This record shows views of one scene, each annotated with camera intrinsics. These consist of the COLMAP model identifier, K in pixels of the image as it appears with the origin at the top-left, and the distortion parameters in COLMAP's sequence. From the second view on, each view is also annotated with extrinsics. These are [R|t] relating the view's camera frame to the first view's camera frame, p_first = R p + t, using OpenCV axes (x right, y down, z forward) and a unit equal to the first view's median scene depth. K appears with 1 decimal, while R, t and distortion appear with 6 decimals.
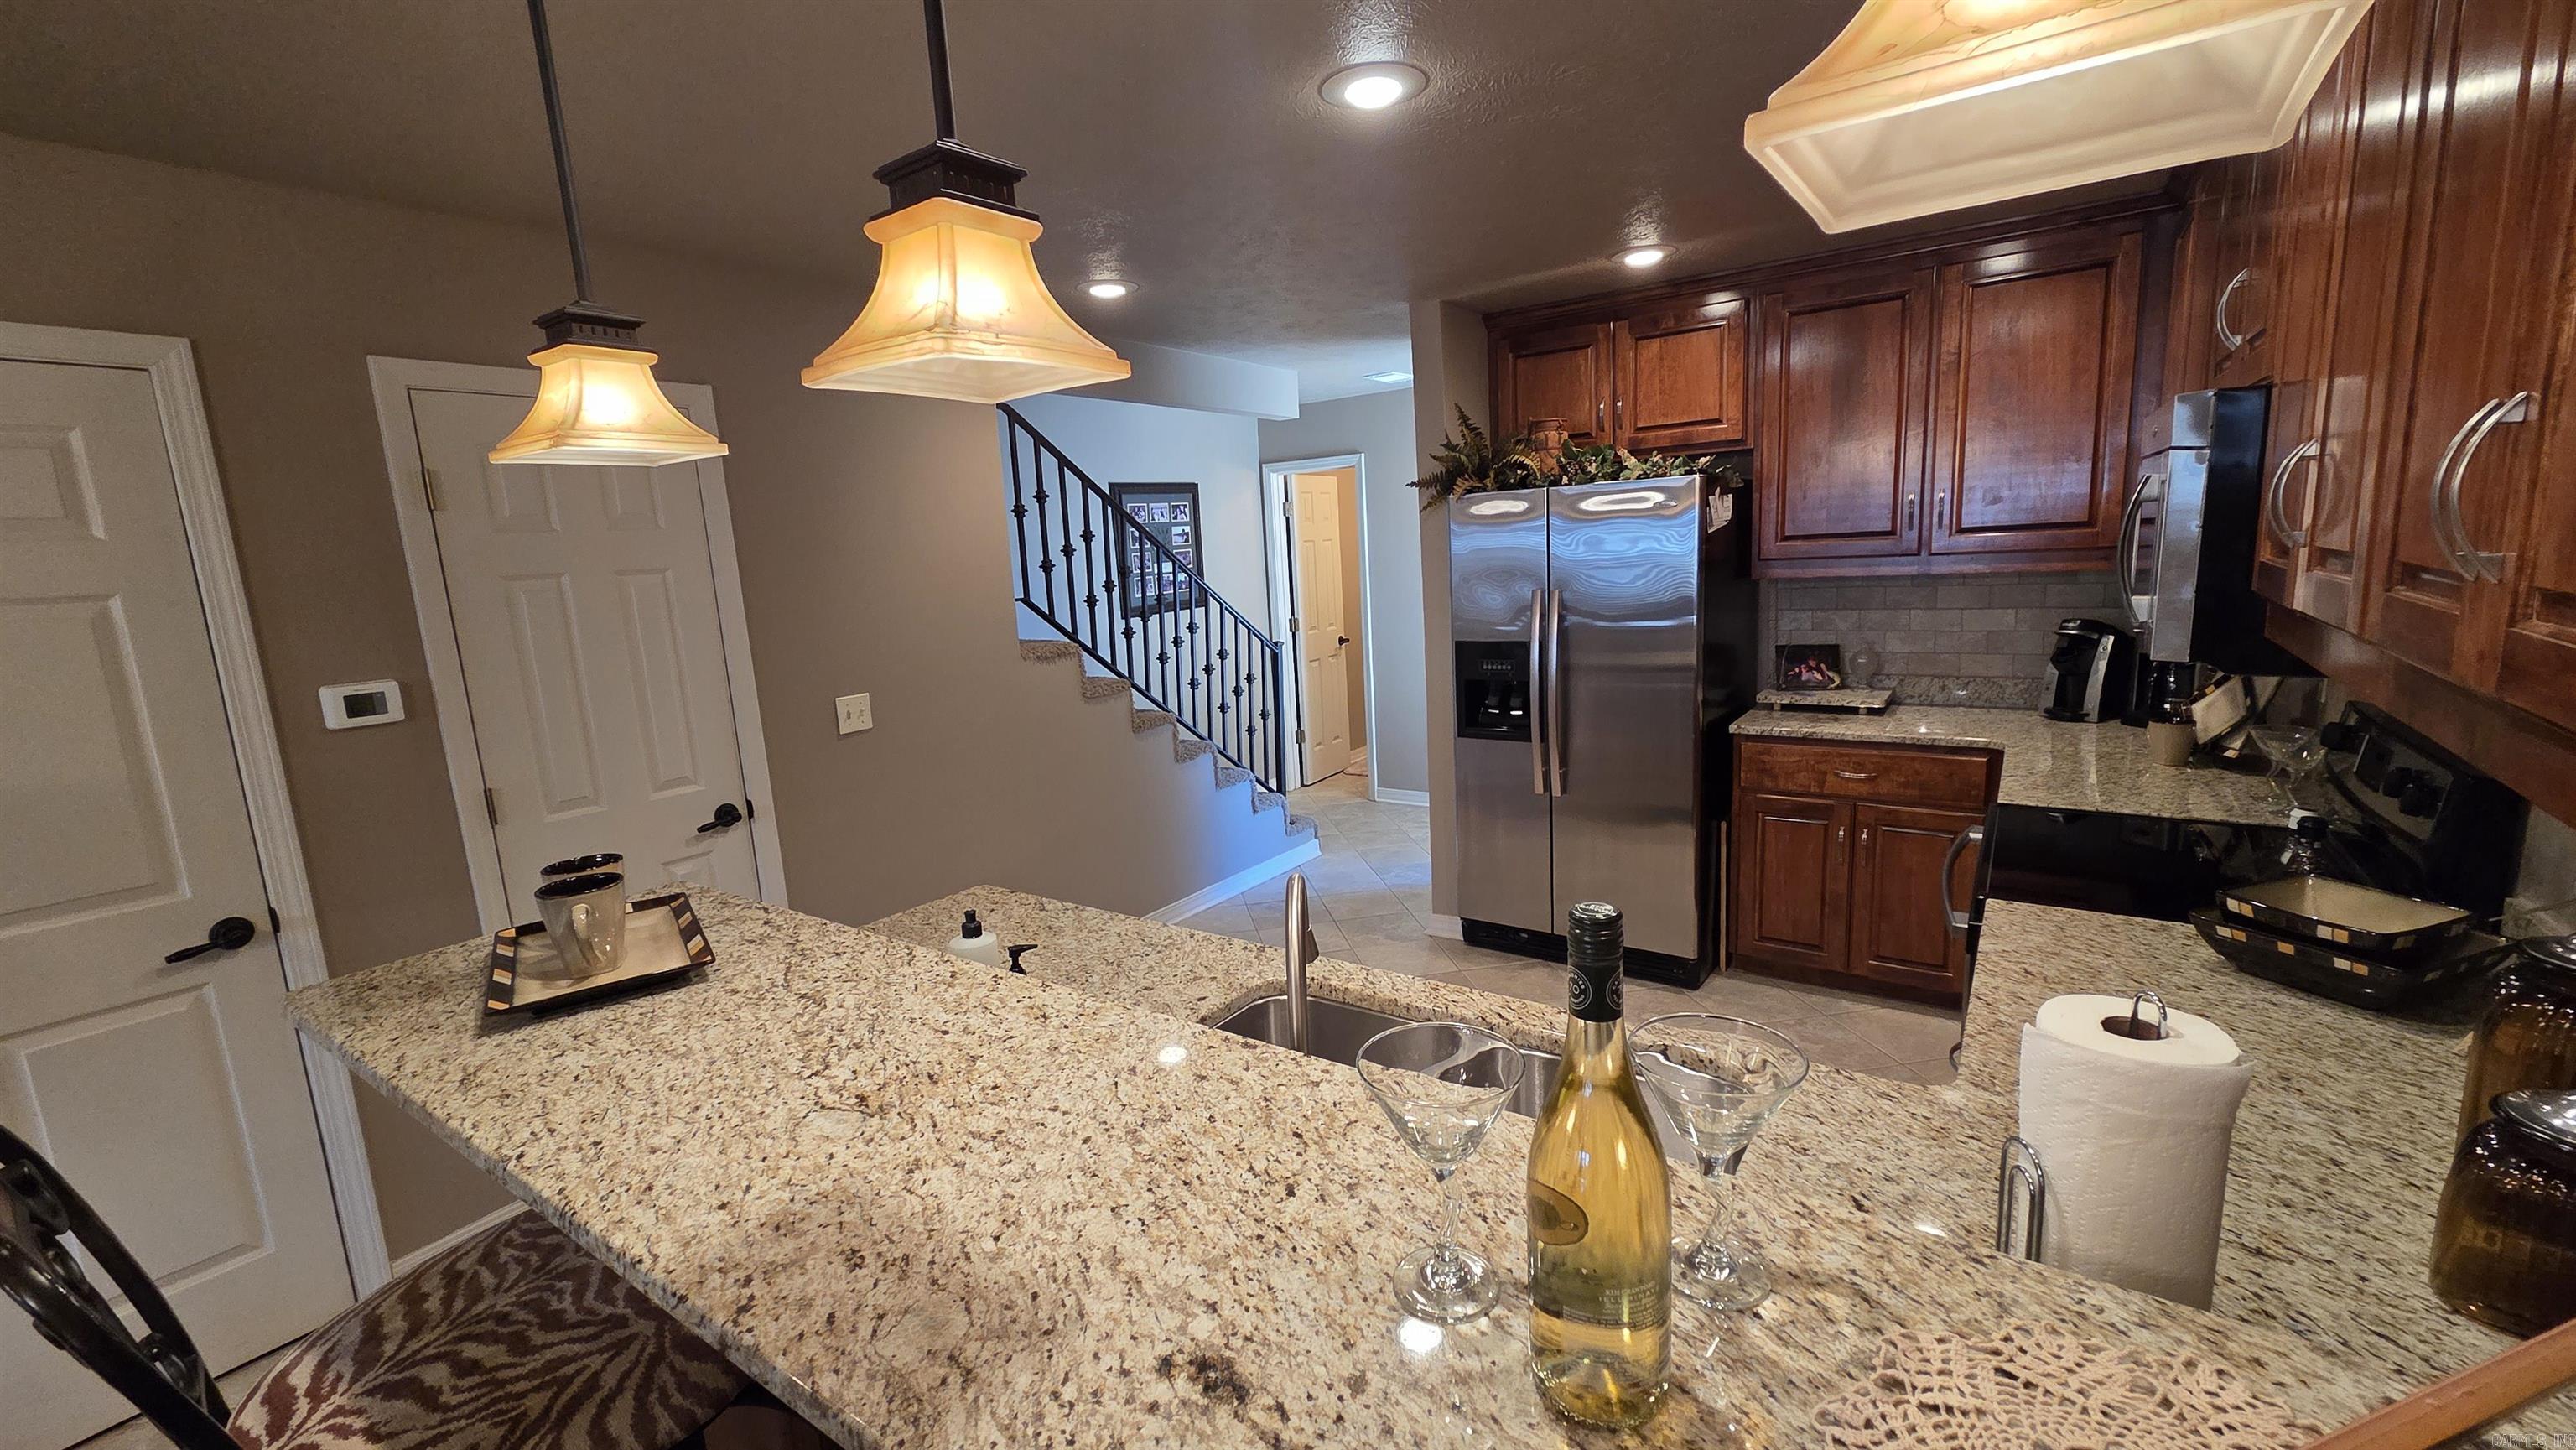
lens RADIAL K [[1050.8, 0, 1290.6], [0, 1050.8, 732.9], [0, 0, 1]] dist [0.004063, -0.000146]
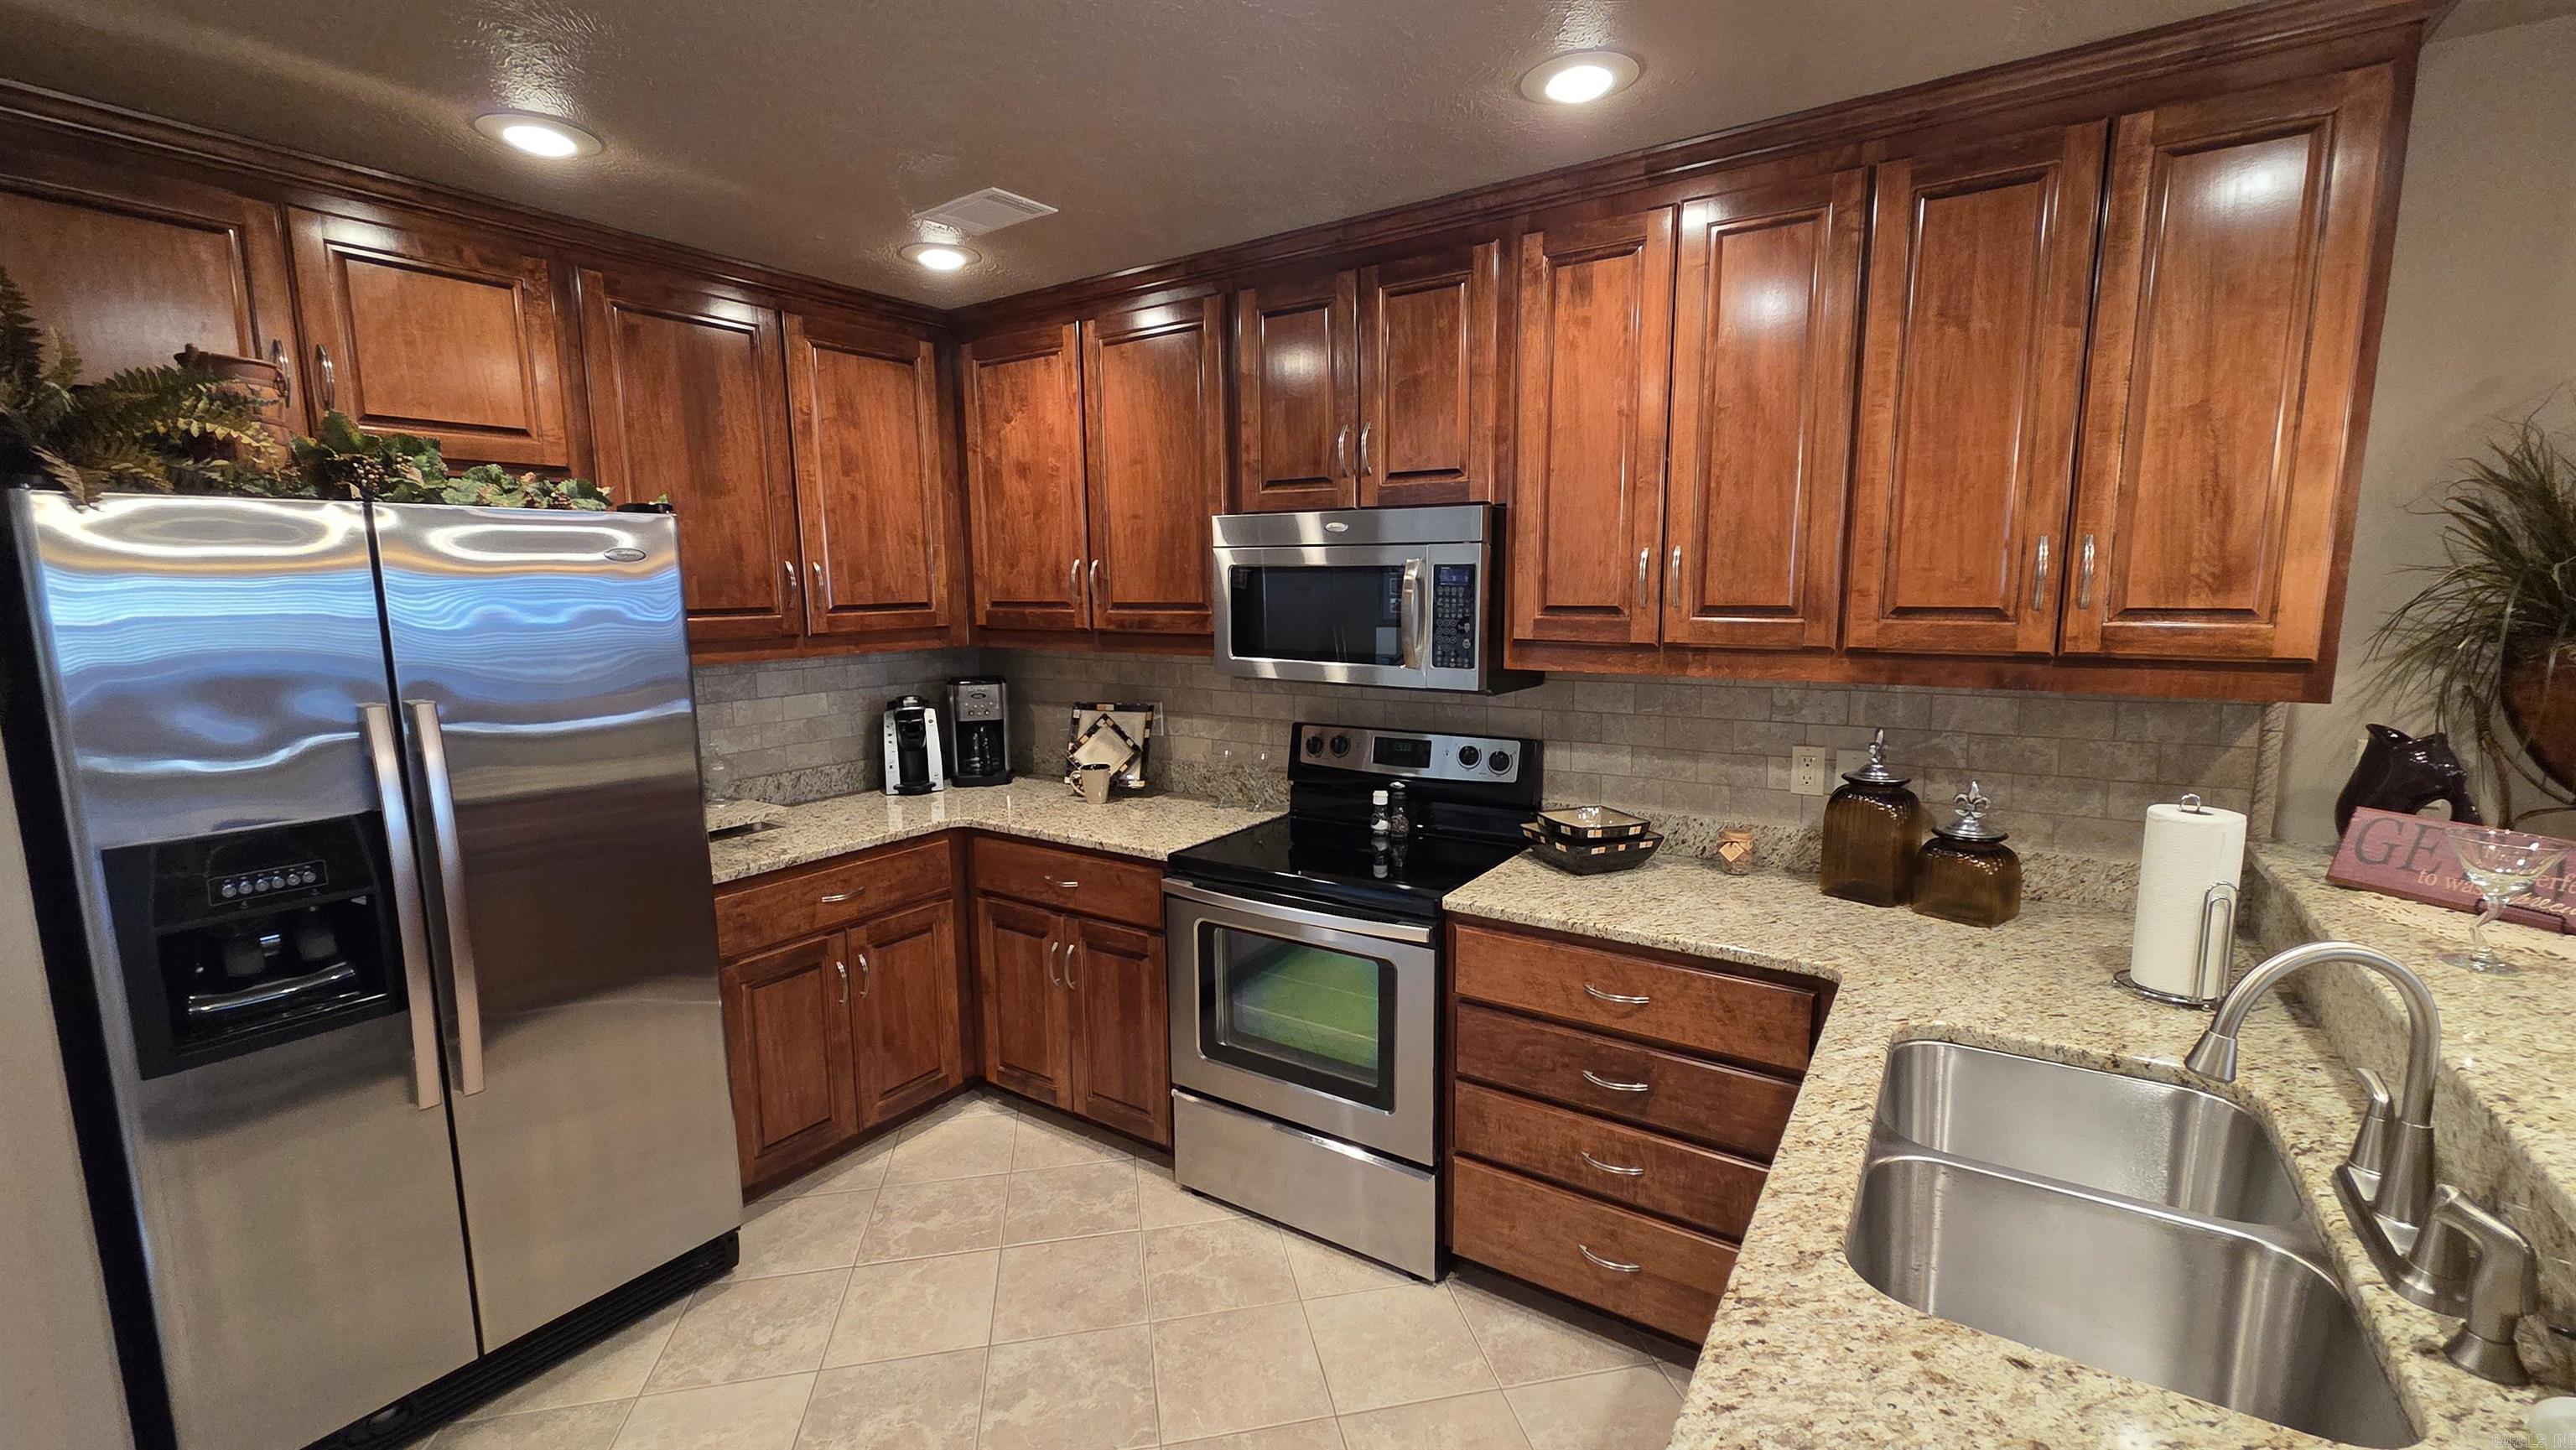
lens RADIAL K [[1050.8, 0, 1290.1], [0, 1050.8, 727.9], [0, 0, 1]] dist [0.004063, -0.000146]
pose [[-0.018809, -0.085617, 0.996151, -0.294387], [0.189217, 0.978017, 0.087631, -0.097035], [-0.981755, 0.190137, -0.002195, 0.640426]]
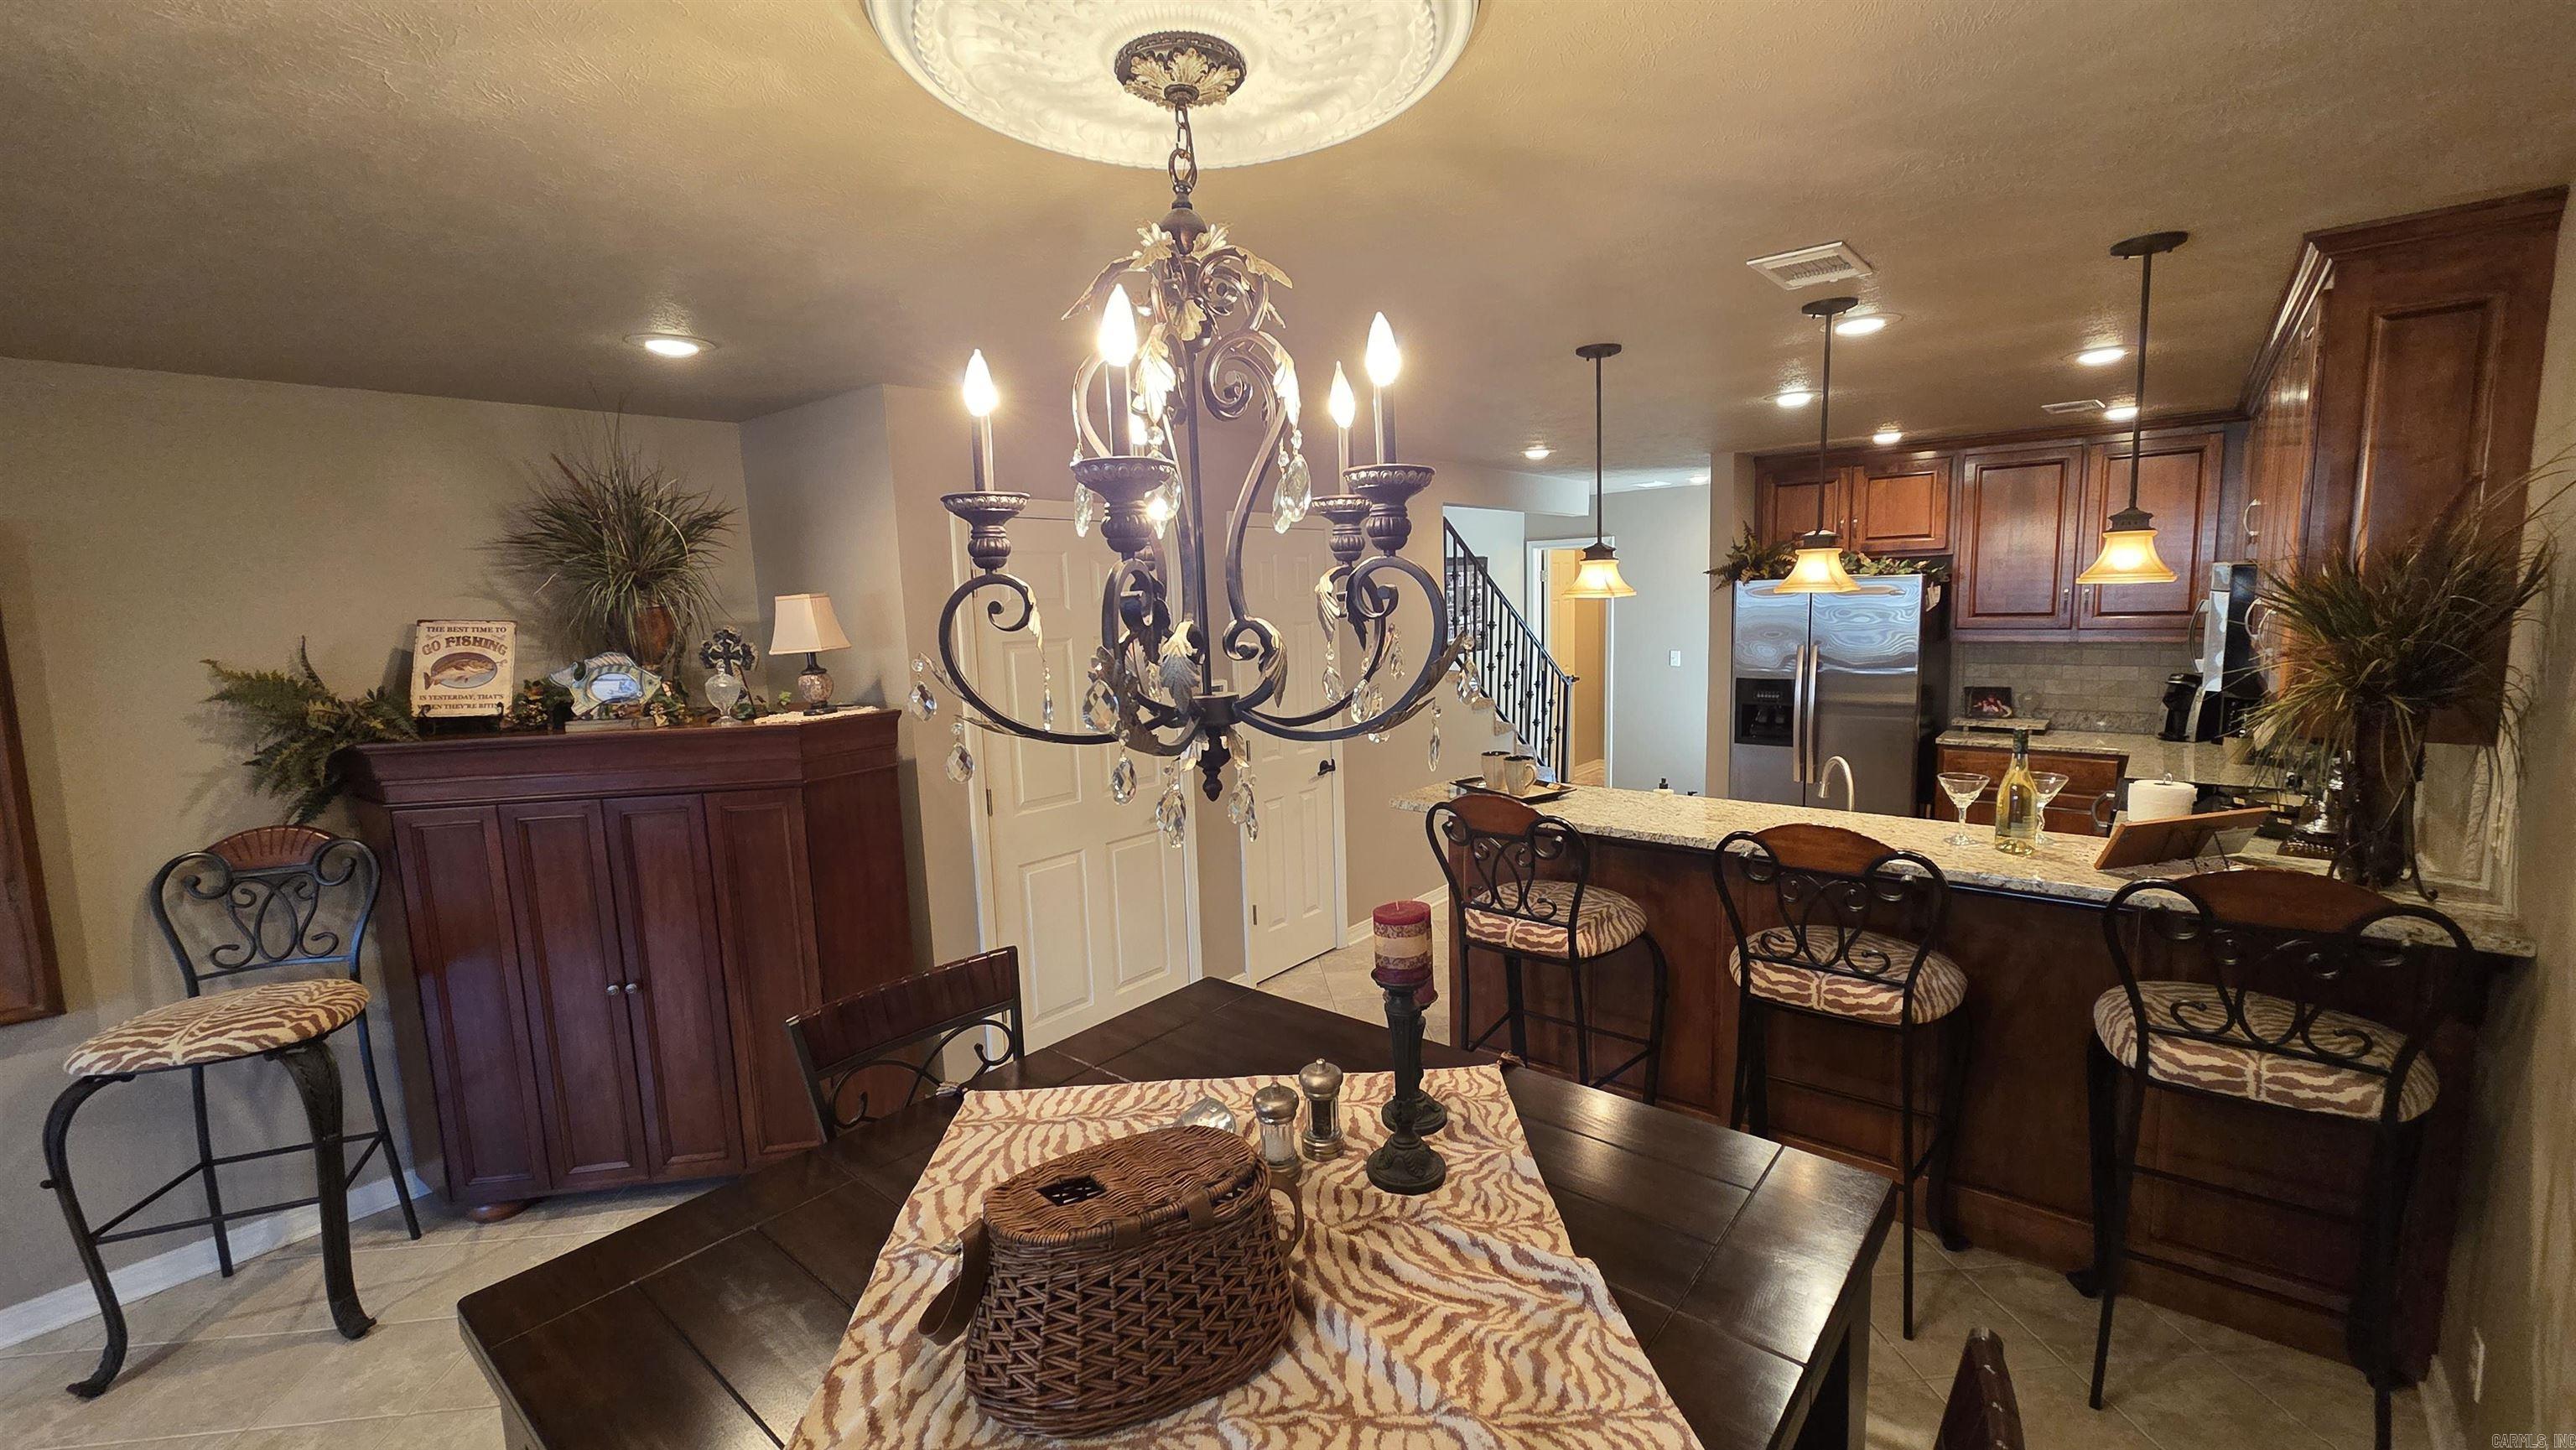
lens RADIAL K [[1050.8, 0, 1289.3], [0, 1050.8, 734.6], [0, 0, 1]] dist [0.004063, -0.000146]
pose [[0.996096, 0.032574, -0.082045, -0.407790], [-0.035556, 0.998749, -0.035154, 0.078569], [0.080797, 0.037934, 0.996008, -0.615416]]
